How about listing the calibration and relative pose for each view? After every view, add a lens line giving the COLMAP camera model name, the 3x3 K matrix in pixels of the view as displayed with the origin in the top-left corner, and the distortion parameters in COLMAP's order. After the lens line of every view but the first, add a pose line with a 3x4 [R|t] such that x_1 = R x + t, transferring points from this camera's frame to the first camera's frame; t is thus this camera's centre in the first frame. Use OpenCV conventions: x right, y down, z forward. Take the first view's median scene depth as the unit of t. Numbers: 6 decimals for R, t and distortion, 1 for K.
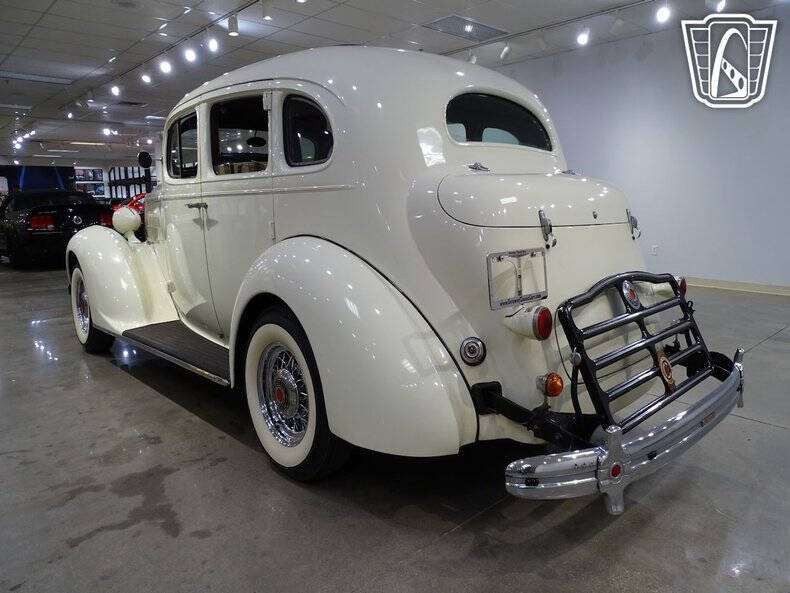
lens RADIAL K [[569.8, 0, 392.9], [0, 569.8, 312.1], [0, 0, 1]] dist [-0.000588, -0.002334]
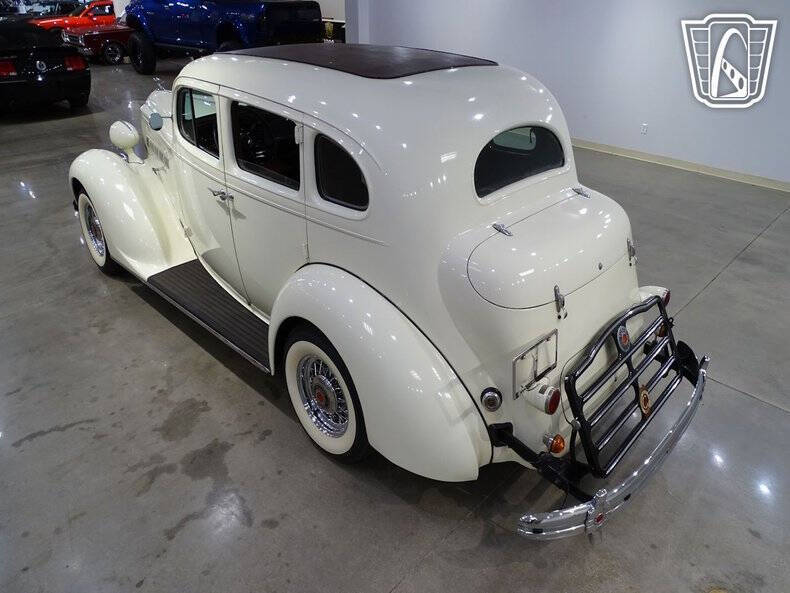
lens RADIAL K [[562.1, 0, 398.3], [0, 562.1, 294.2], [0, 0, 1]] dist [-0.002505, 0.000244]
pose [[0.998911, -0.004566, 0.046433, -0.095885], [-0.008283, 0.962035, 0.272800, -0.401651], [-0.045916, -0.272887, 0.960950, -0.070545]]
